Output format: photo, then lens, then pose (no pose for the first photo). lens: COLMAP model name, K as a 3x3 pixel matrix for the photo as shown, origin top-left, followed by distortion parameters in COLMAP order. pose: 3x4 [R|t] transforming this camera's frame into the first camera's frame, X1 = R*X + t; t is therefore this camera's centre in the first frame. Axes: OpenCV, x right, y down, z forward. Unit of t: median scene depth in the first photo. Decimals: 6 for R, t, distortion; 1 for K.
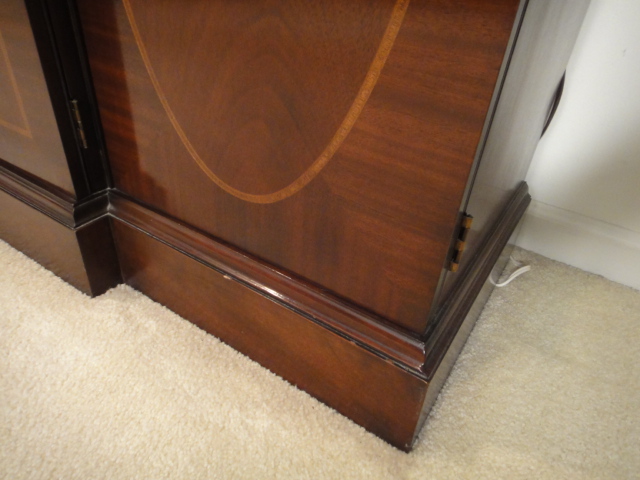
lens RADIAL K [[456.5, 0, 319.2], [0, 456.5, 240.8], [0, 0, 1]] dist [0.004231, -0.009015]
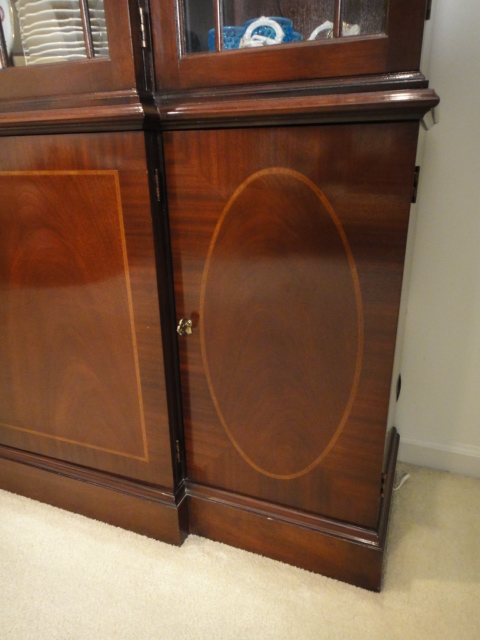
lens RADIAL K [[456.5, 0, 244.2], [0, 456.5, 322.7], [0, 0, 1]] dist [0.004231, -0.009015]
pose [[0.977683, -0.143780, 0.153177, -0.505826], [0.178021, 0.954147, -0.240648, -0.280346], [-0.111553, 0.262546, 0.958450, -1.126666]]
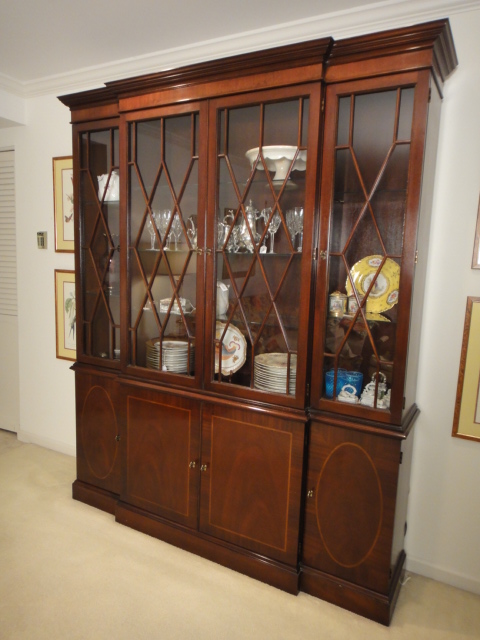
lens RADIAL K [[456.5, 0, 244.0], [0, 456.5, 317.0], [0, 0, 1]] dist [0.004231, -0.009015]
pose [[0.997133, -0.038492, 0.065152, -1.365184], [0.064113, 0.887086, -0.457130, -0.276851], [-0.040200, 0.459997, 0.887010, -4.216906]]
